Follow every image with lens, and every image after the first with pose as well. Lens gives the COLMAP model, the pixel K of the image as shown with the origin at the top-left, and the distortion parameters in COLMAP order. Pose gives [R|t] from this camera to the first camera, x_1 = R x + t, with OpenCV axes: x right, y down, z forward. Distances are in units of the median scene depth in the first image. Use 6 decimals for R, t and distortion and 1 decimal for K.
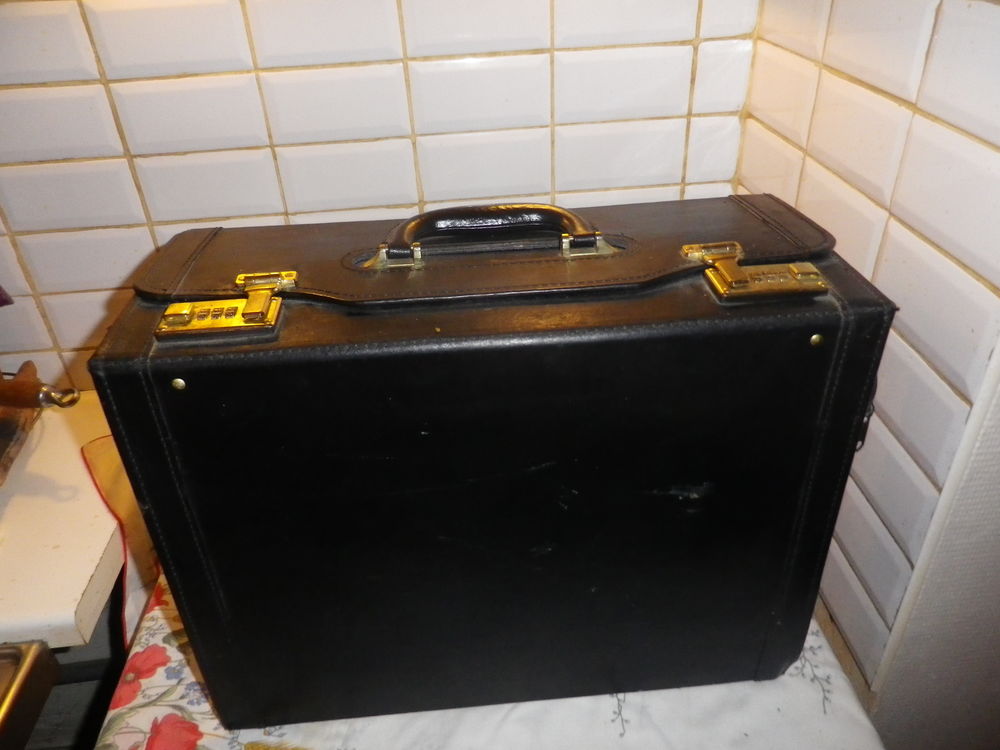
lens RADIAL K [[741.8, 0, 500.1], [0, 741.8, 374.8], [0, 0, 1]] dist [-0.001622, 0.001067]
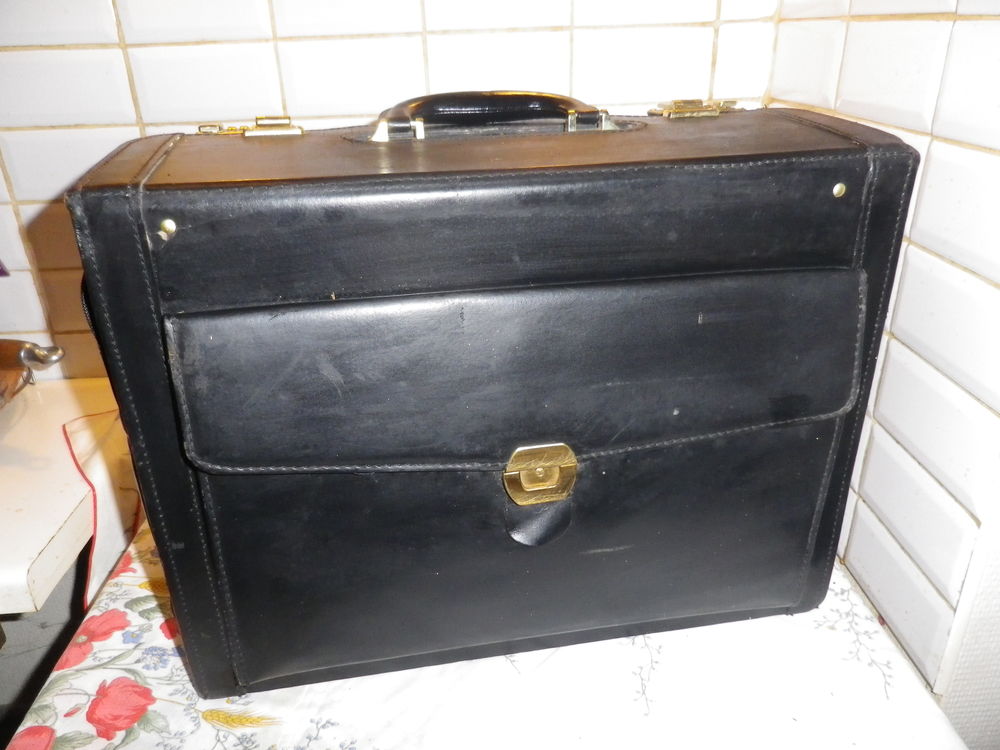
lens RADIAL K [[741.8, 0, 501.0], [0, 741.8, 366.6], [0, 0, 1]] dist [-0.001622, 0.001067]
pose [[0.999552, 0.020123, -0.022133, 0.008677], [-0.022966, 0.990333, -0.136794, 0.195467], [0.019166, 0.137241, 0.990352, 0.097340]]
